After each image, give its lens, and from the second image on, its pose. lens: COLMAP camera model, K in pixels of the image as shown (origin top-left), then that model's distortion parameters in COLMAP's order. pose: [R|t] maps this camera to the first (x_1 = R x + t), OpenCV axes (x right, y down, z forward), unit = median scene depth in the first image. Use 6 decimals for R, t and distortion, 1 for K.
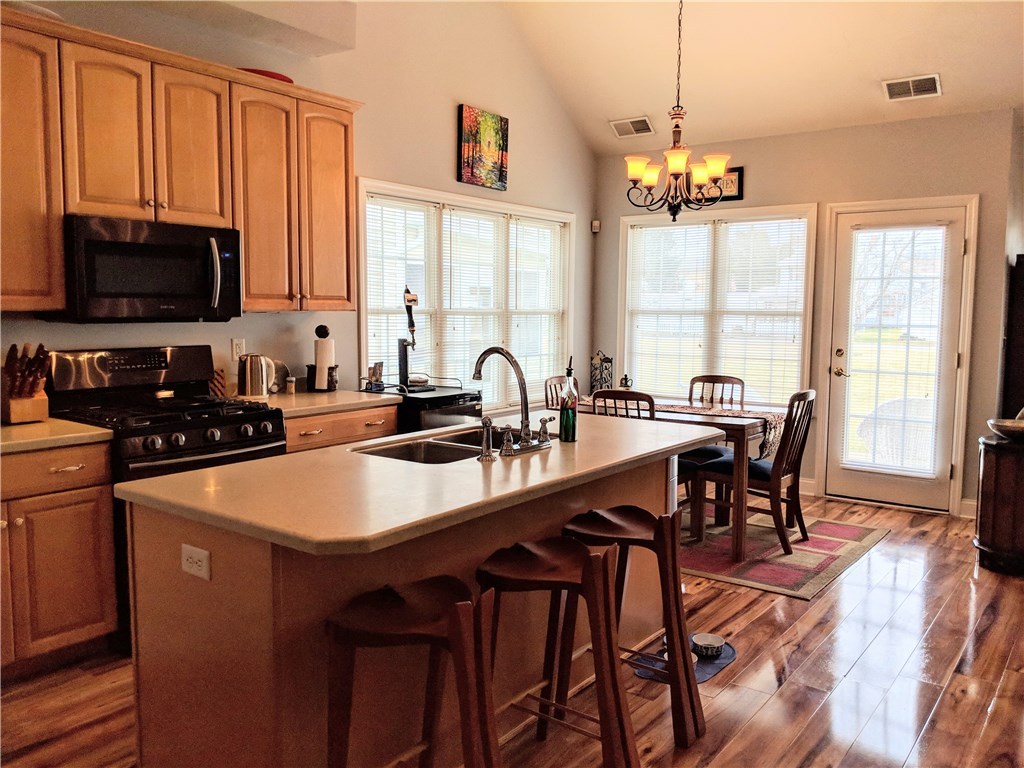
lens RADIAL K [[813.8, 0, 513.4], [0, 813.8, 380.9], [0, 0, 1]] dist [0.063833, -0.130795]
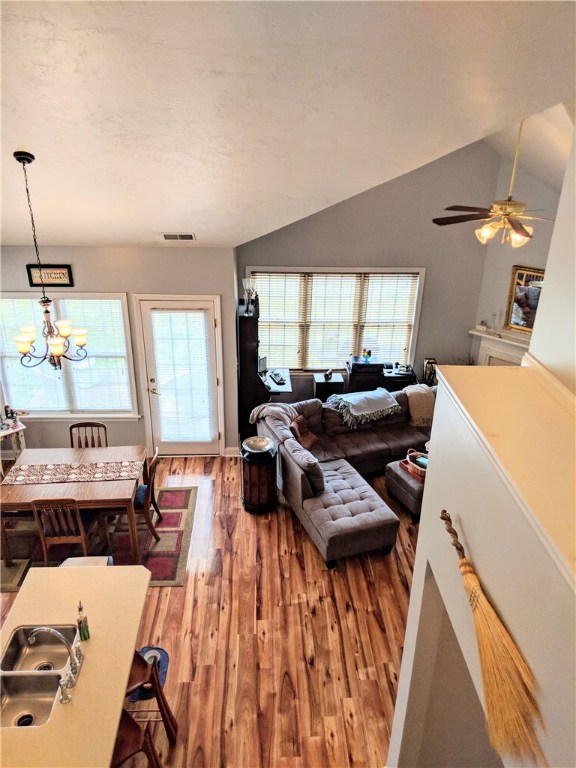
lens RADIAL K [[610.3, 0, 292.5], [0, 610.3, 386.7], [0, 0, 1]] dist [0.063833, -0.130795]
pose [[0.762734, -0.269099, 0.588067, -0.128850], [0.047748, 0.930268, 0.363760, -0.507954], [-0.644948, -0.249373, 0.722396, -0.086372]]
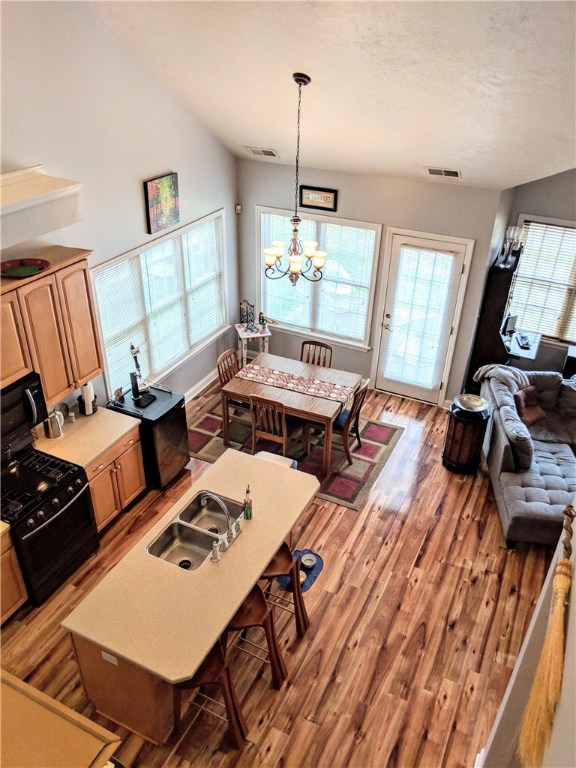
lens RADIAL K [[610.3, 0, 278.5], [0, 610.3, 394.4], [0, 0, 1]] dist [0.063833, -0.130795]
pose [[0.982883, -0.089908, 0.160805, -0.043697], [0.008944, 0.895094, 0.445788, -0.499697], [-0.184015, -0.436719, 0.880576, -0.146563]]
